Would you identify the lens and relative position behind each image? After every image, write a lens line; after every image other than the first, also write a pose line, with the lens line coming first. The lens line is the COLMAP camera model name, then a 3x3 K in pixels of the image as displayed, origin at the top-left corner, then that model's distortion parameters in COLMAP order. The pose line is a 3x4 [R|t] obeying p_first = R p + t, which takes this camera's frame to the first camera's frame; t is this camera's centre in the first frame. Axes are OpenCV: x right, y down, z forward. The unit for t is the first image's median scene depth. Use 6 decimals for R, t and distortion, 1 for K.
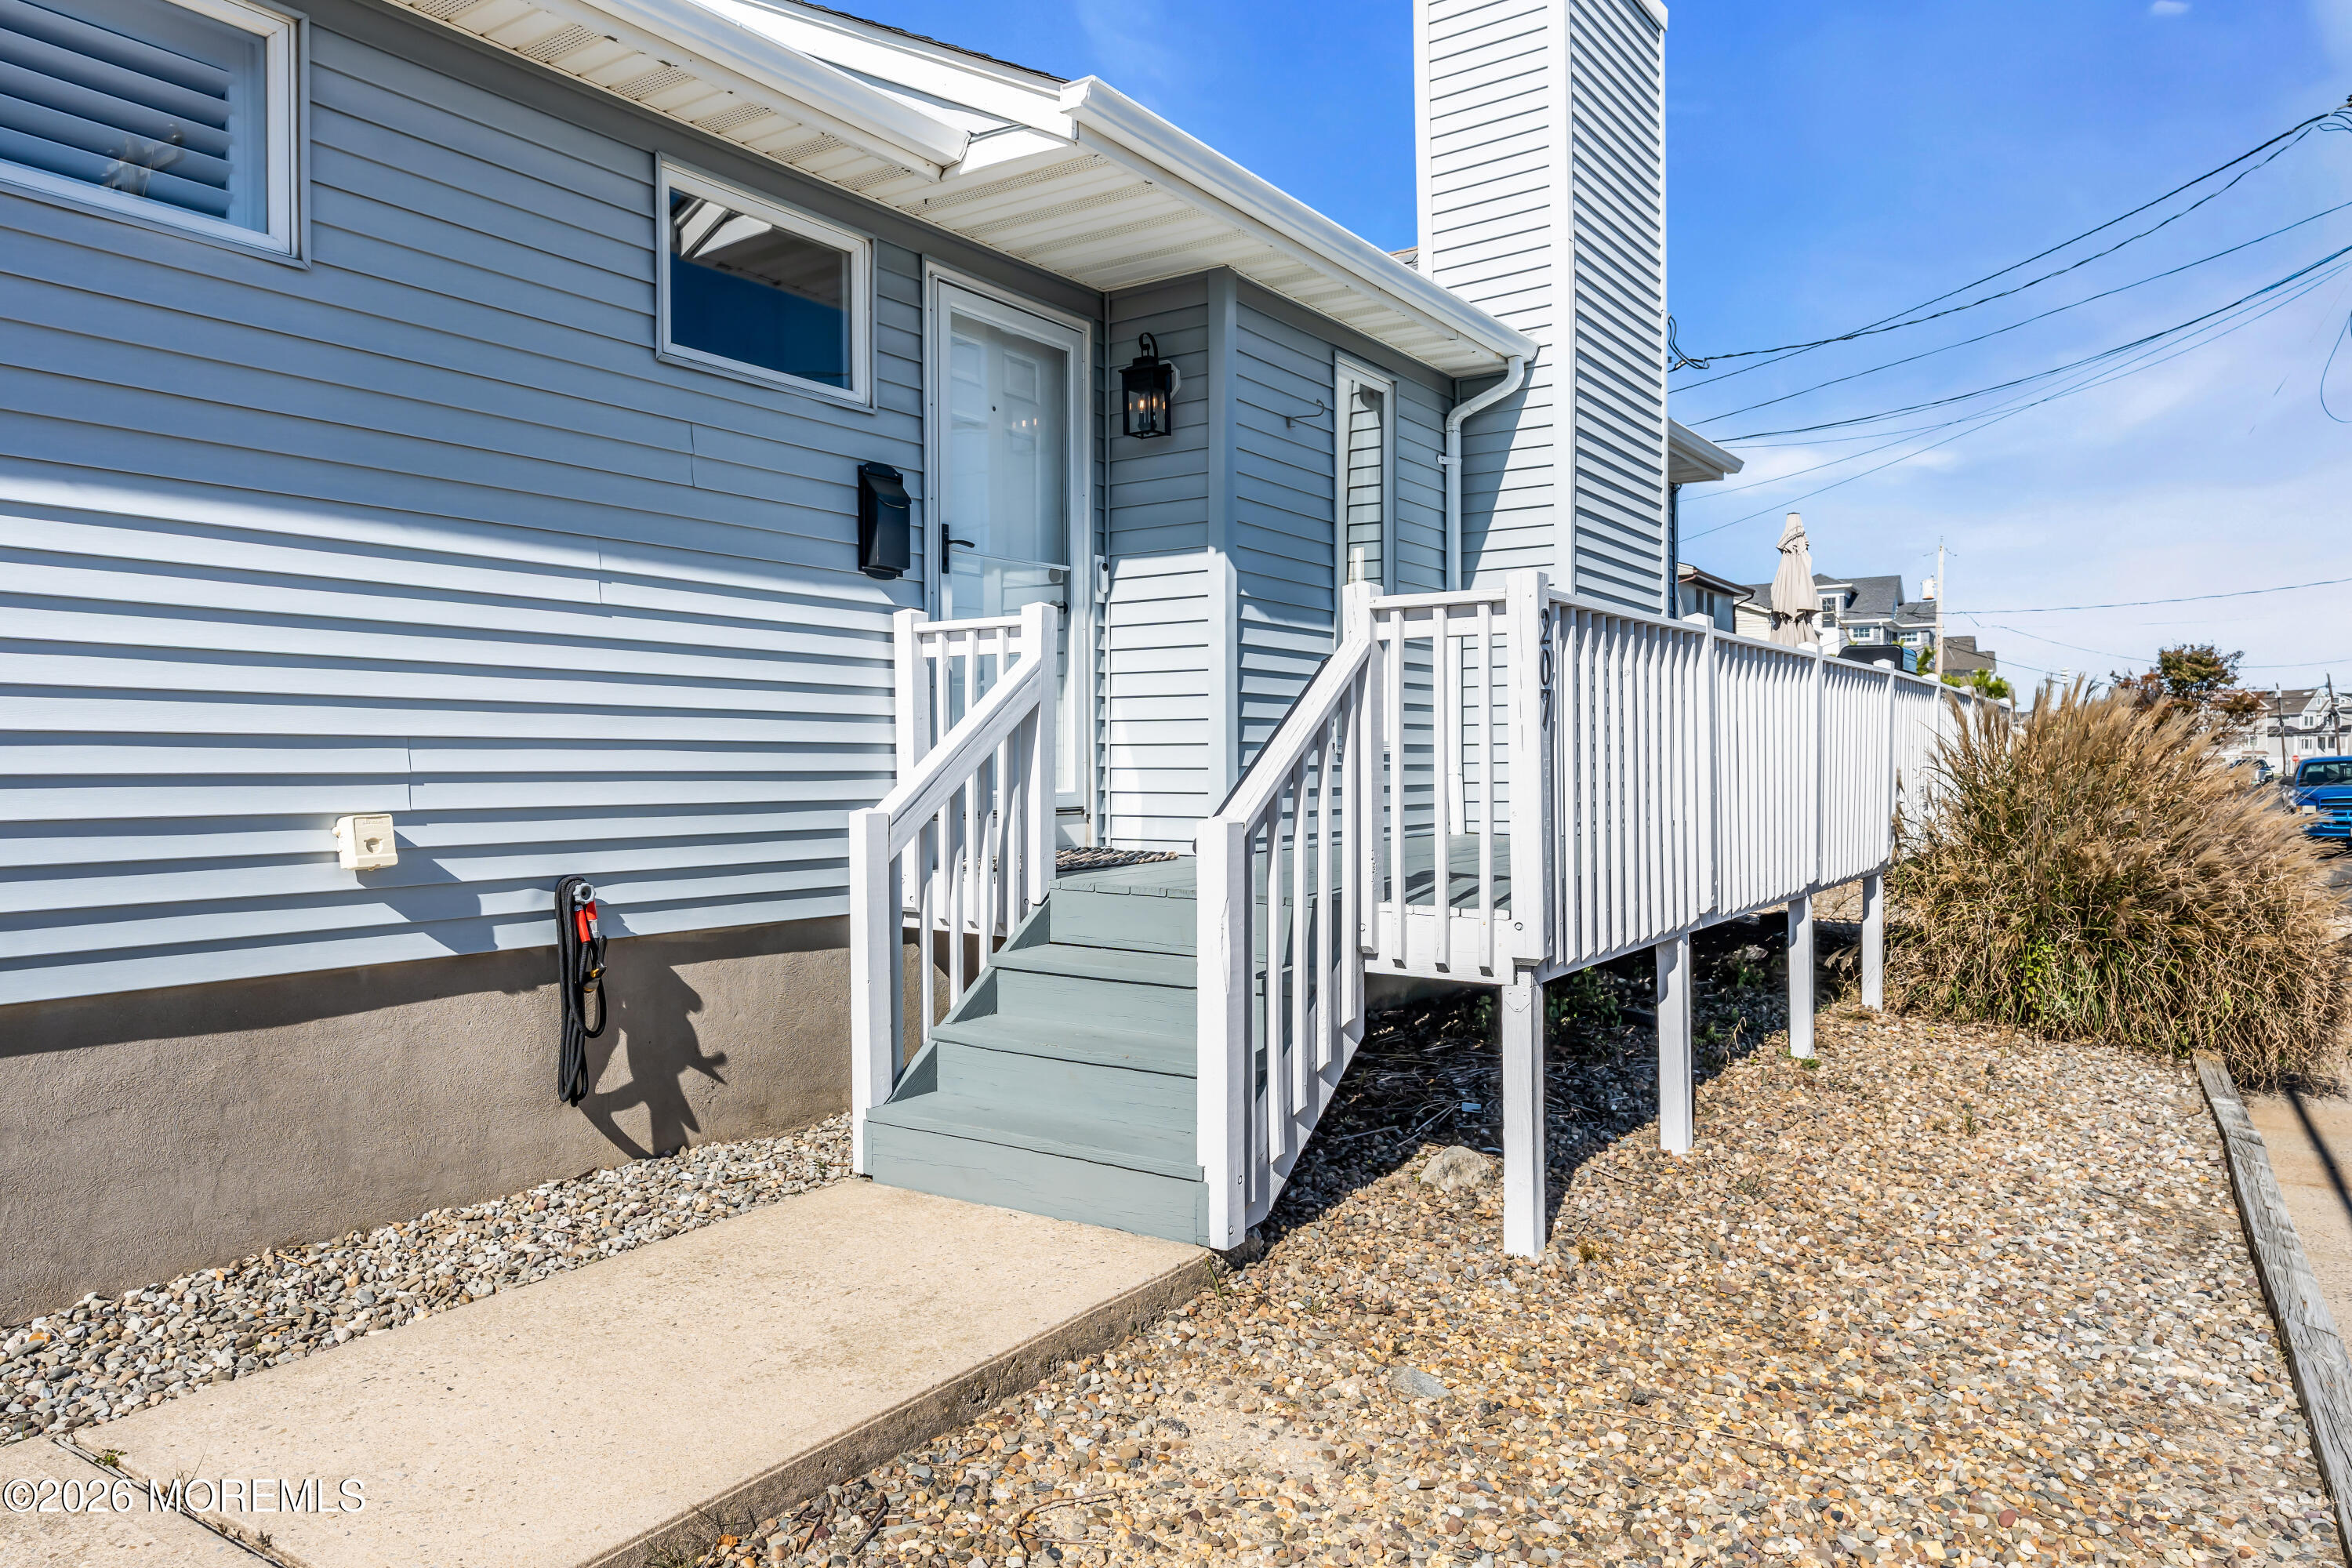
lens RADIAL K [[1564.4, 0, 1176.7], [0, 1564.4, 776.6], [0, 0, 1]] dist [0.021899, -0.001247]
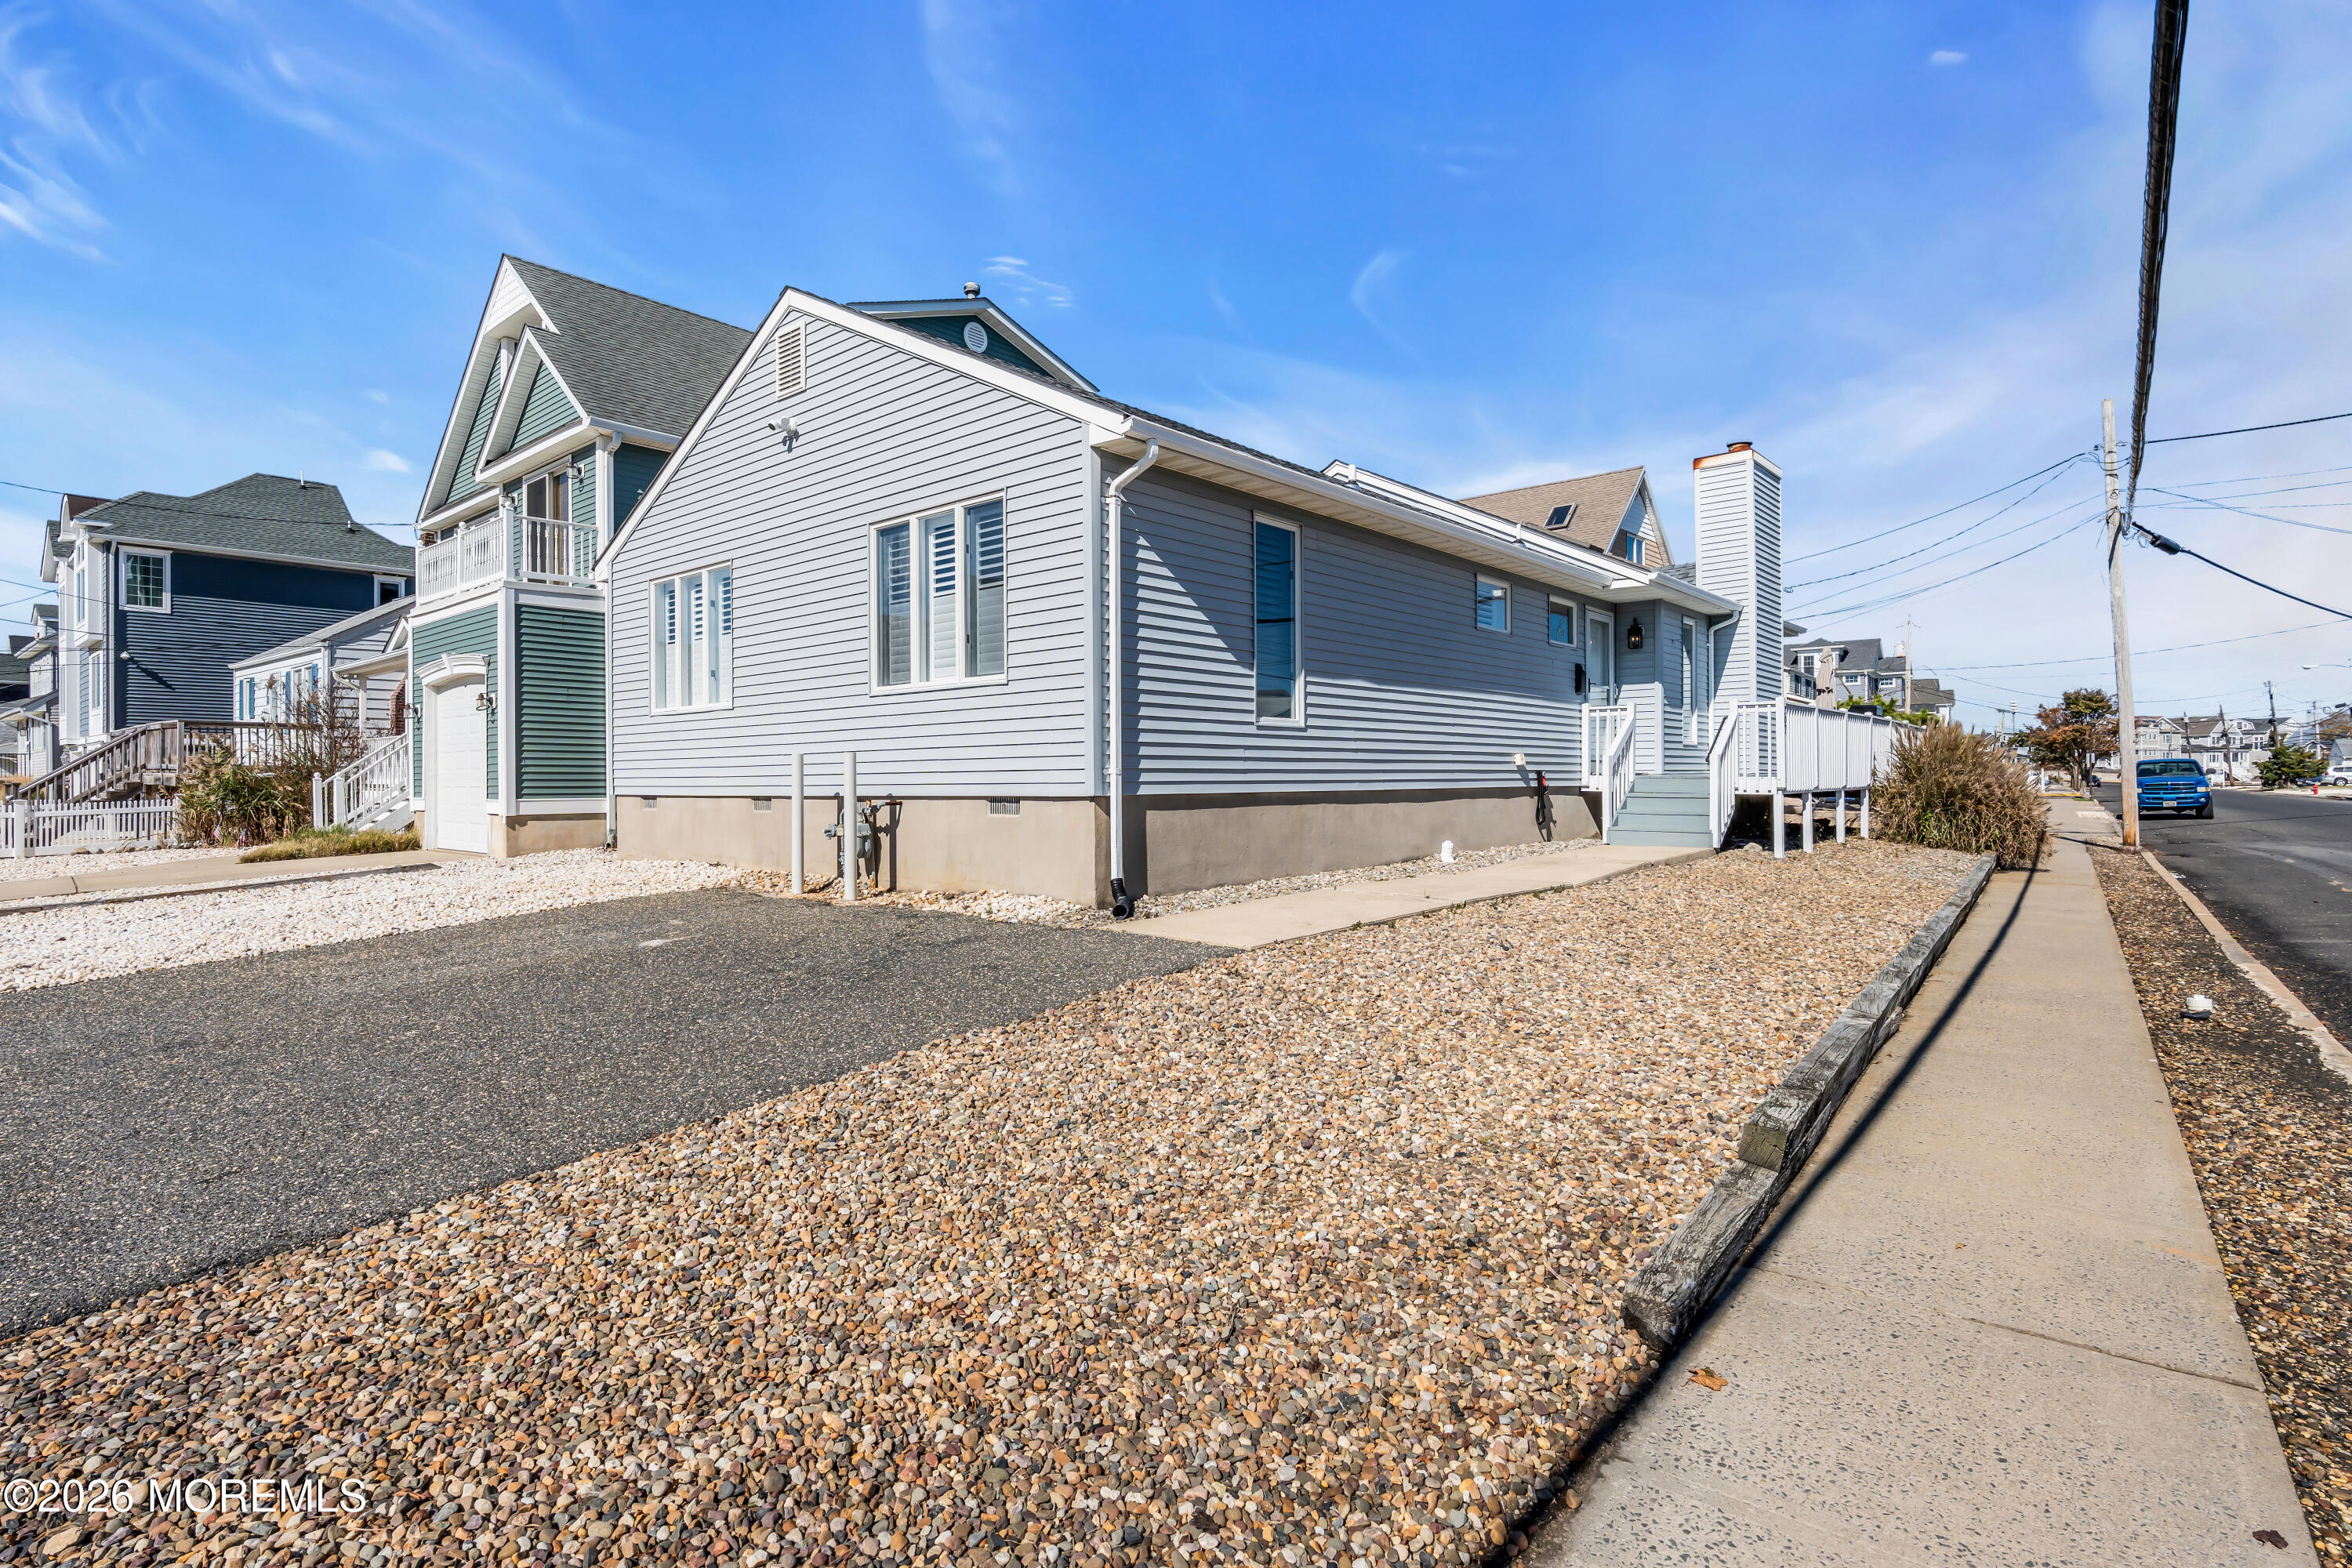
lens RADIAL K [[1185.1, 0, 1173.0], [0, 1185.1, 791.3], [0, 0, 1]] dist [0.001313, 0.000324]
pose [[0.994299, -0.001479, -0.106617, -0.576153], [0.001719, 0.999996, 0.002167, 0.061604], [0.106614, -0.002338, 0.994298, -1.274139]]
